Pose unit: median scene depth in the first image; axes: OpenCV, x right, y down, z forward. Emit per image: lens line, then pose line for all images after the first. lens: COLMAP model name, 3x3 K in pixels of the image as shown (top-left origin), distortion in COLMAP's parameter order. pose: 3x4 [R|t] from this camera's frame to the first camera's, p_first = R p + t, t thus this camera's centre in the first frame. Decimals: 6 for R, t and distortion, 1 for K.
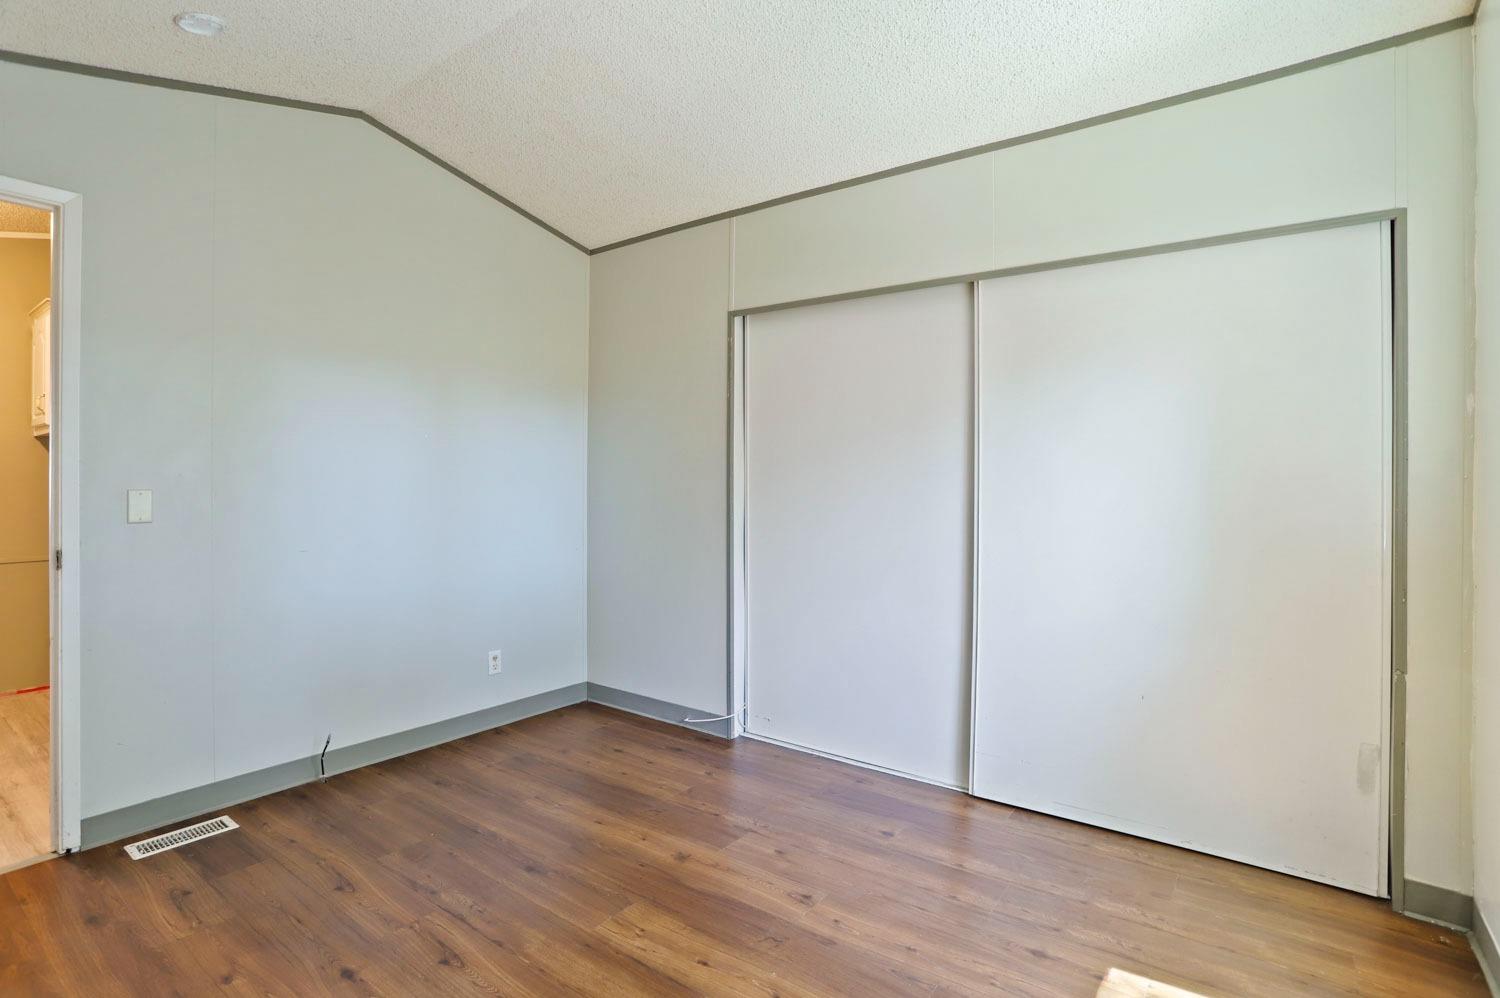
lens RADIAL K [[734.8, 0, 752.9], [0, 734.8, 484.8], [0, 0, 1]] dist [-0.051751, 0.016284]
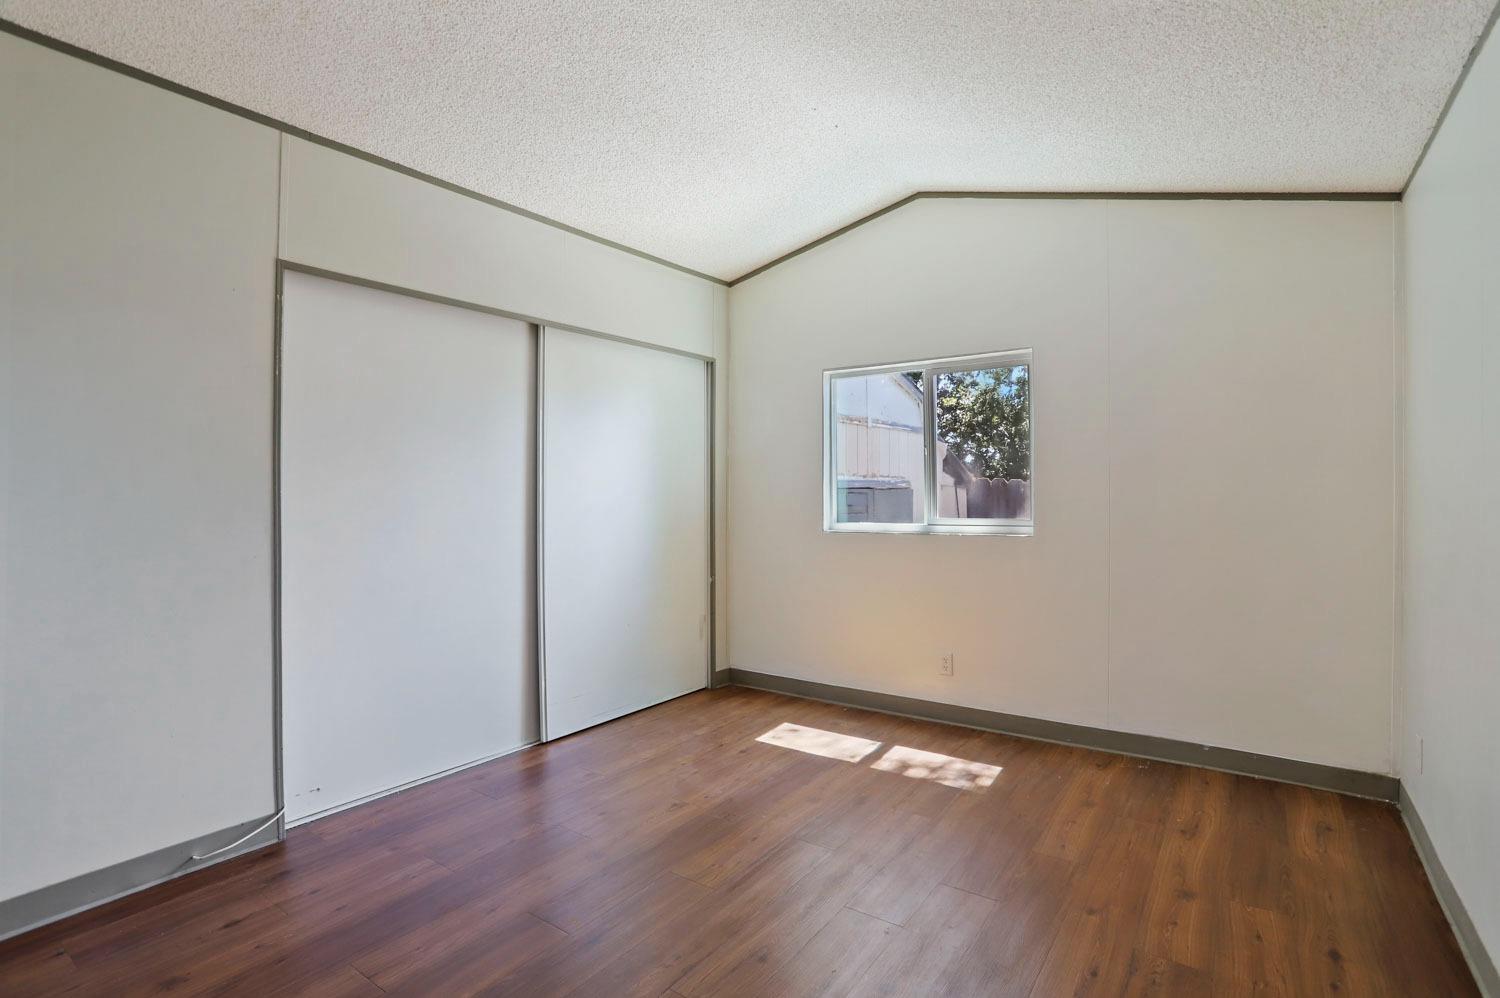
lens RADIAL K [[734.8, 0, 754.9], [0, 734.8, 495.7], [0, 0, 1]] dist [-0.051751, 0.016284]
pose [[-0.026031, -0.011099, 0.999600, -0.909925], [0.006380, 0.999916, 0.011269, -0.004039], [-0.999641, 0.006670, -0.025958, 0.647819]]
